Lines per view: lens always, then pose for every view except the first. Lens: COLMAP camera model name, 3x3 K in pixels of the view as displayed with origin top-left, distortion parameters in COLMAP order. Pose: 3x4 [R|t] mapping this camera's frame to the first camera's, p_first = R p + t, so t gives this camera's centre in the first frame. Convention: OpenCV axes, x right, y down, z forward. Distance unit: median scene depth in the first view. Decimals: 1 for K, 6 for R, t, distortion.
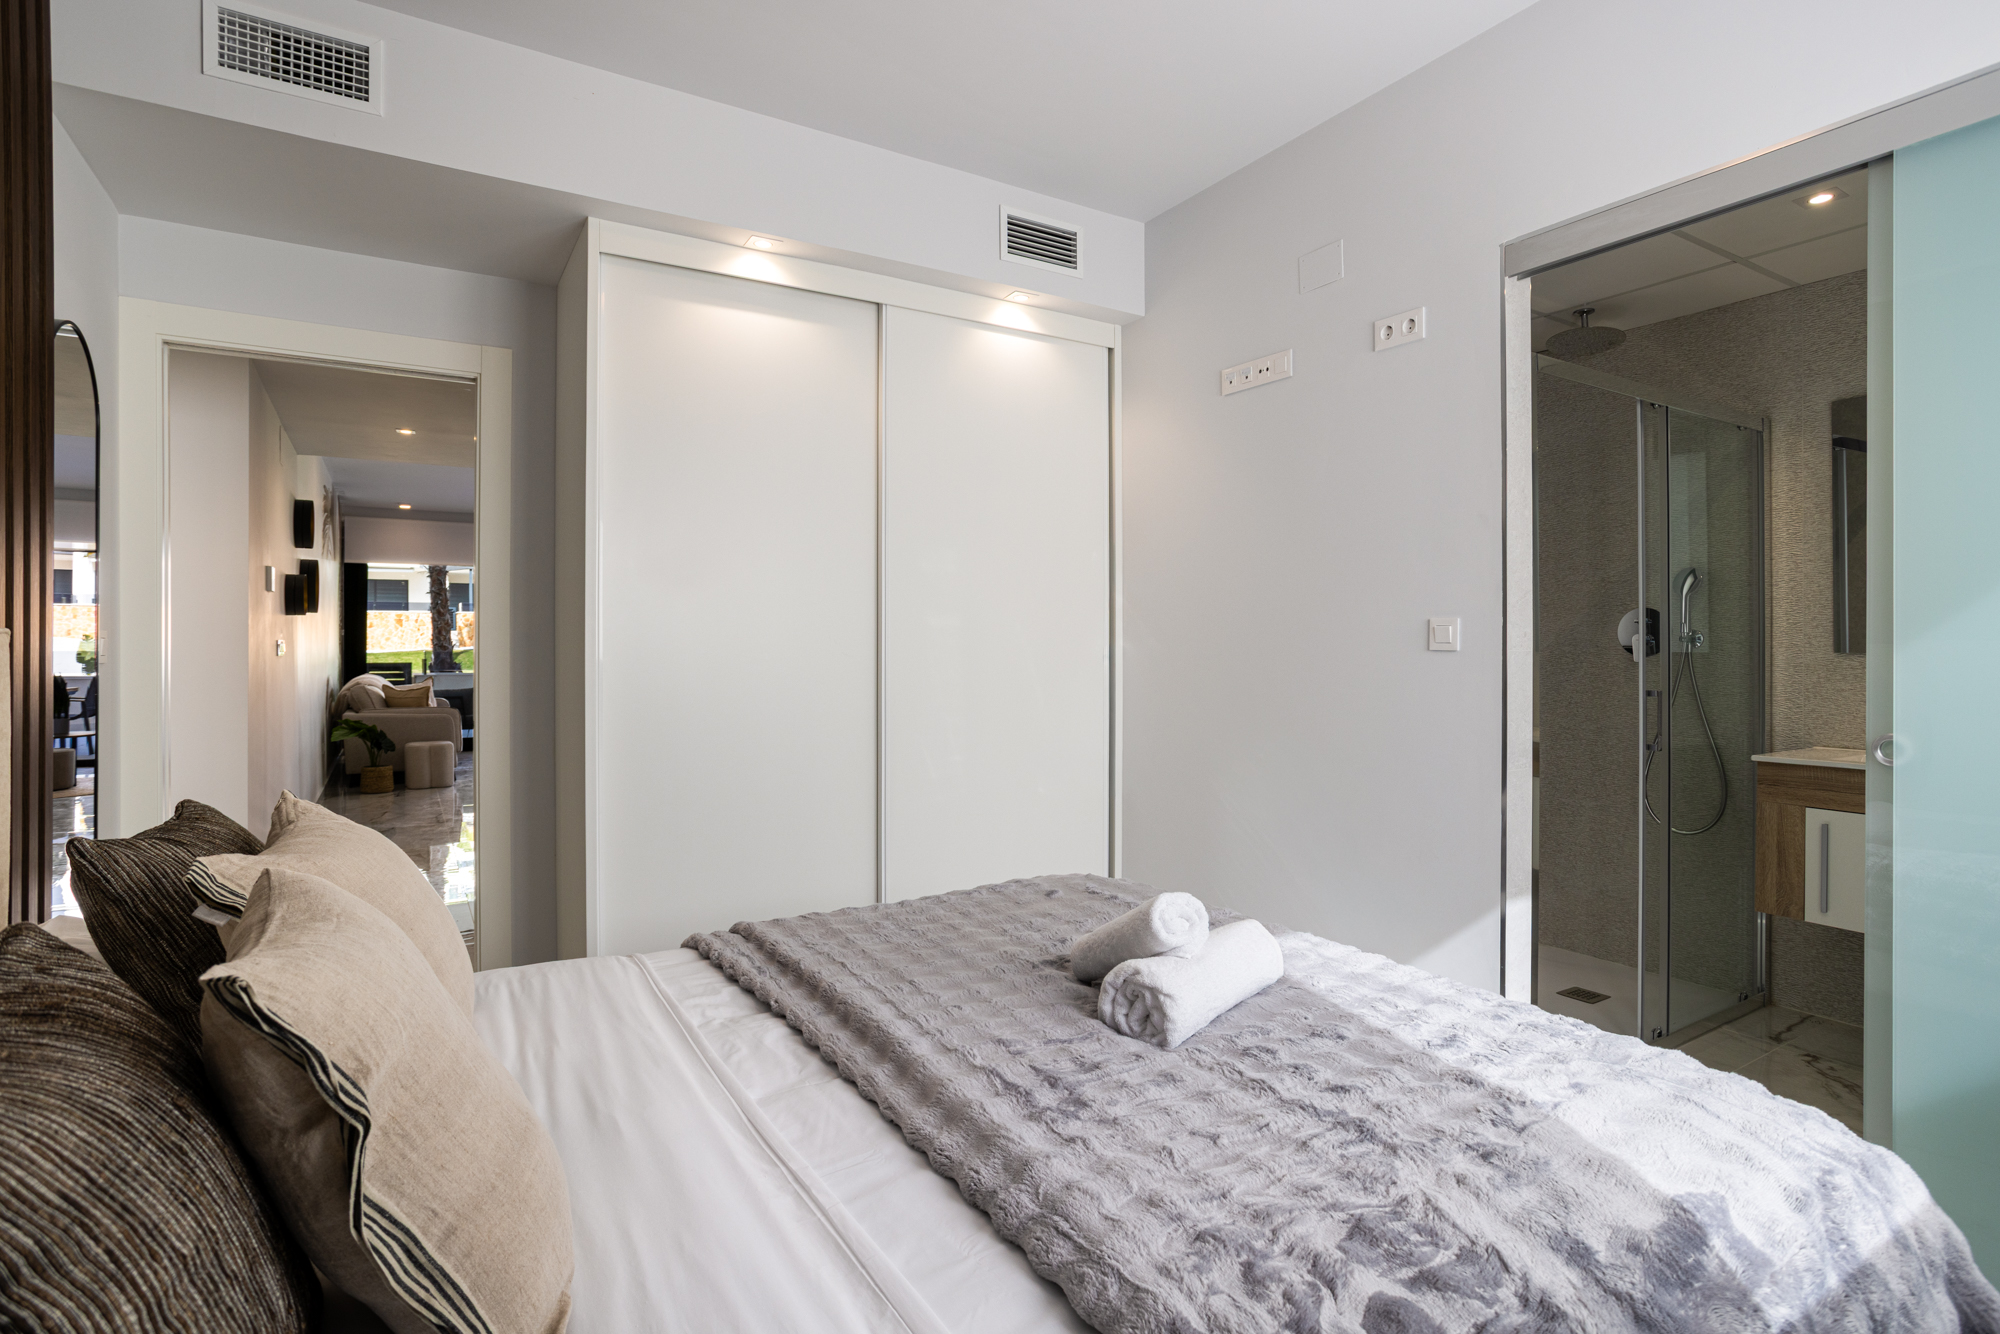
lens RADIAL K [[1025.0, 0, 1033.0], [0, 1025.0, 649.9], [0, 0, 1]] dist [-0.087018, 0.059452]
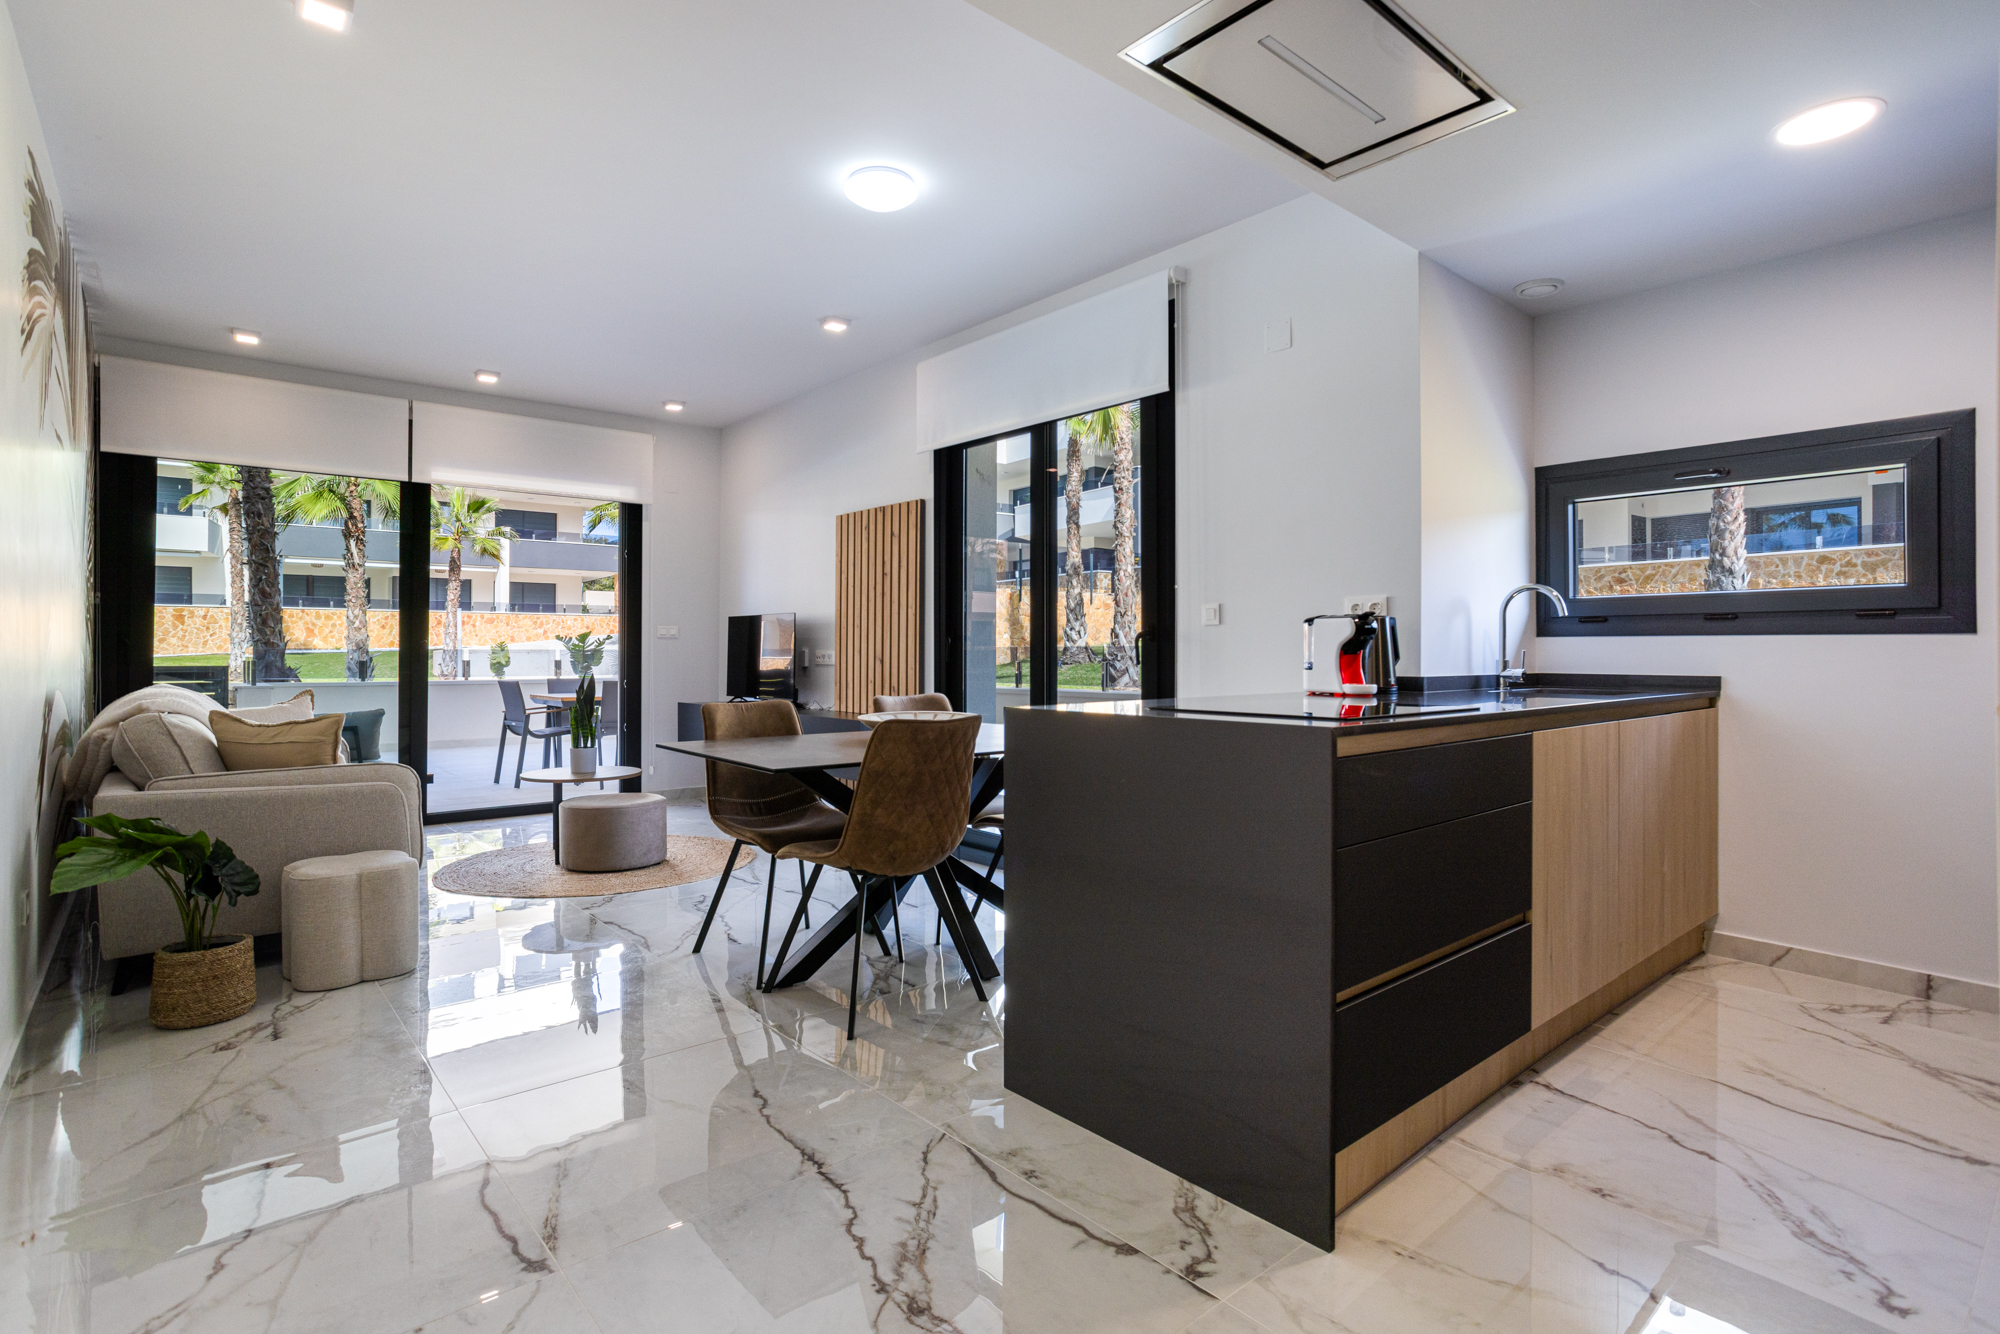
lens RADIAL K [[991.0, 0, 1012.3], [0, 991.0, 645.5], [0, 0, 1]] dist [-0.044467, 0.031994]
pose [[0.989035, -0.002537, 0.147663, -0.393495], [0.003911, 0.999952, -0.009015, 0.012433], [-0.147633, 0.009494, 0.988997, 0.567204]]
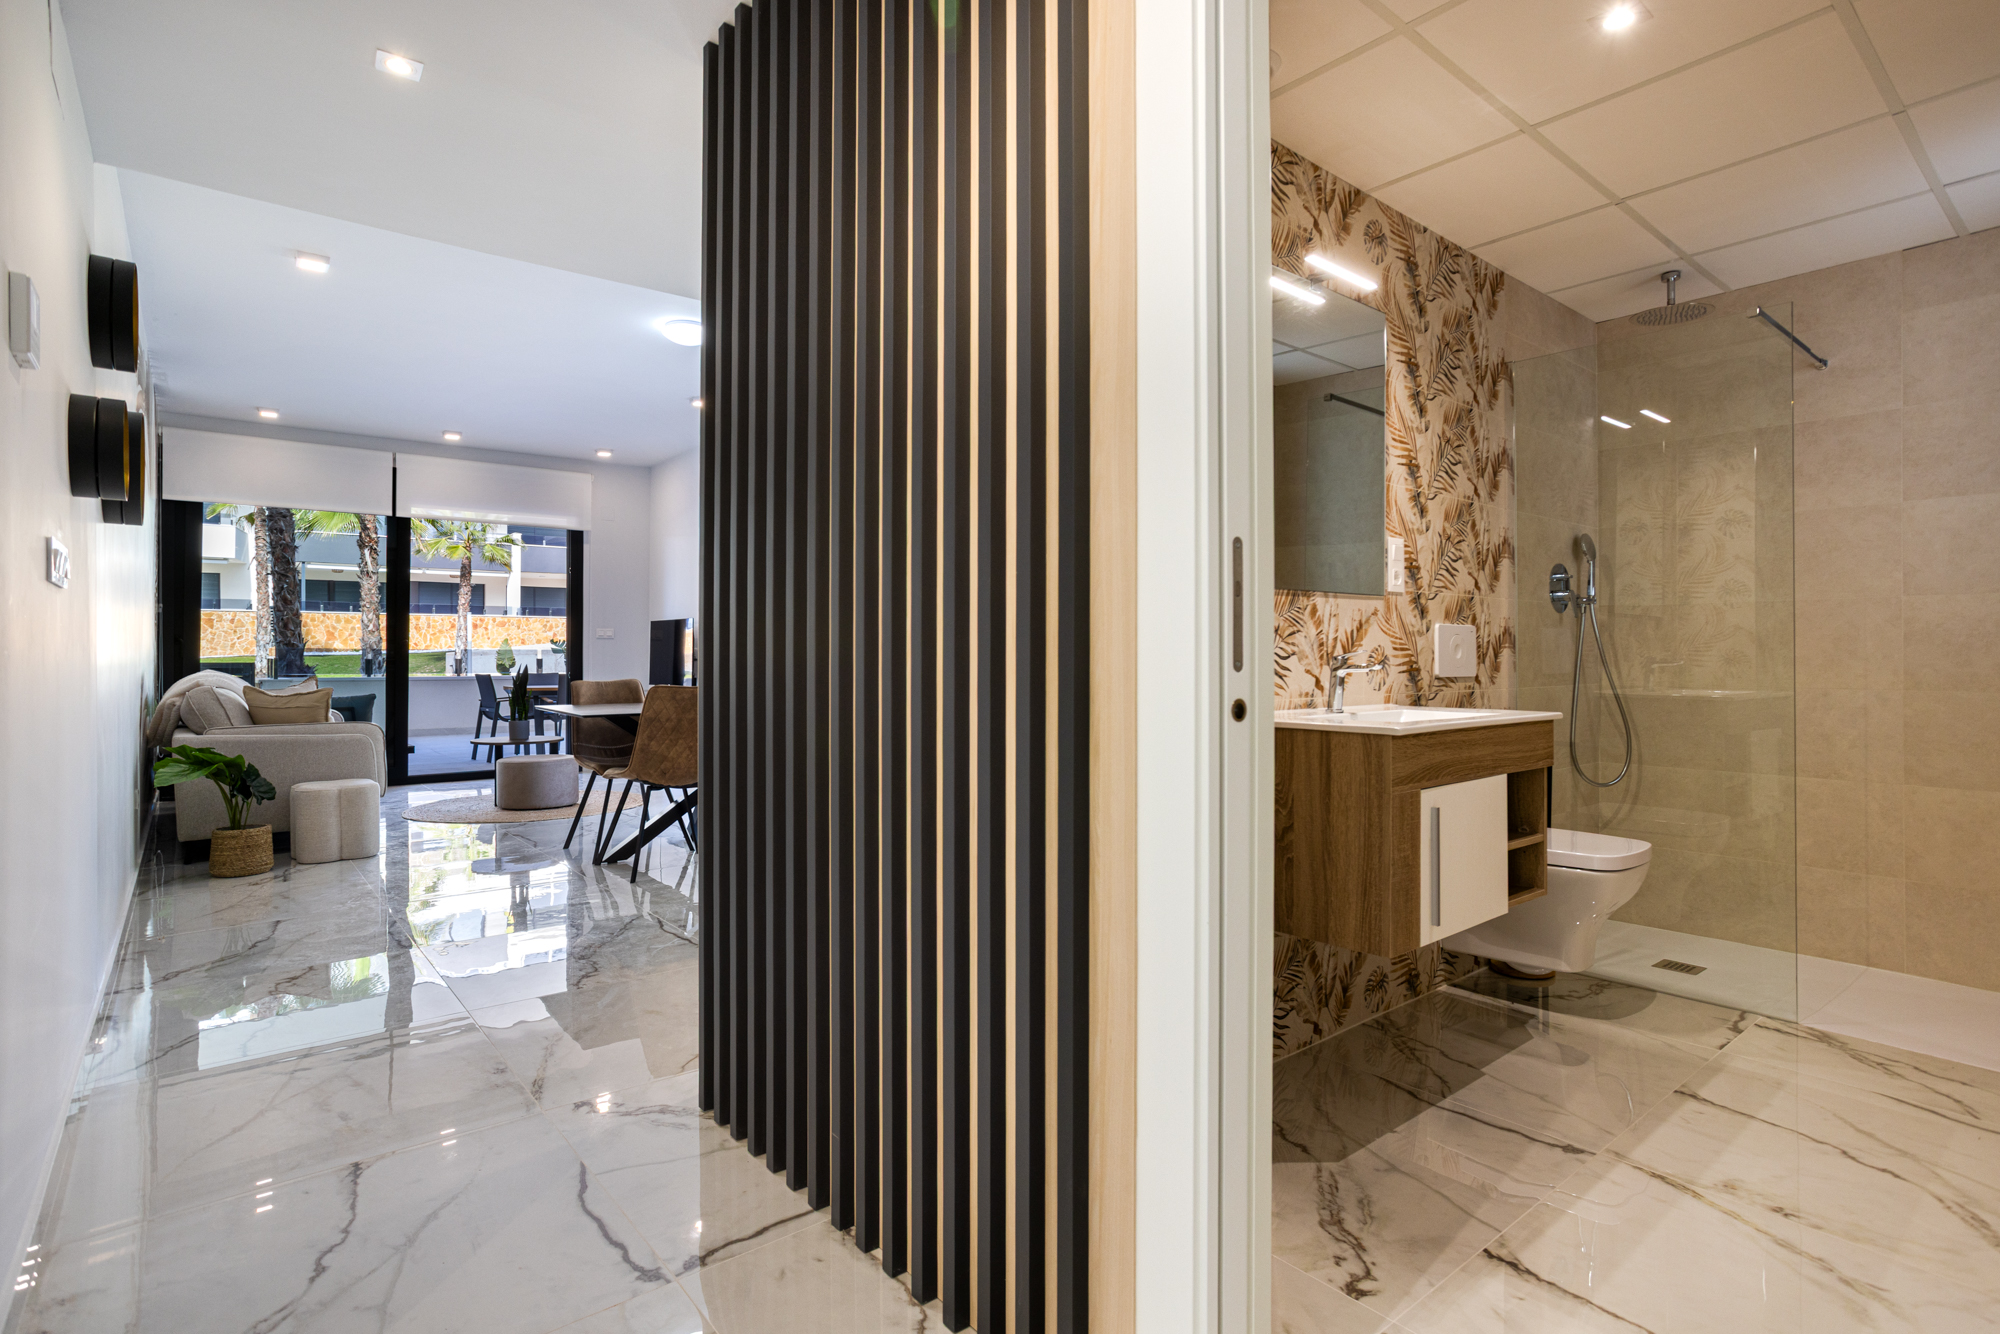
lens RADIAL K [[997.5, 0, 1001.0], [0, 997.5, 647.9], [0, 0, 1]] dist [-0.044974, 0.033783]
pose [[0.992633, -0.002301, 0.121135, -0.273831], [0.003536, 0.999944, -0.009977, 0.019353], [-0.121105, 0.010332, 0.992586, 0.360148]]
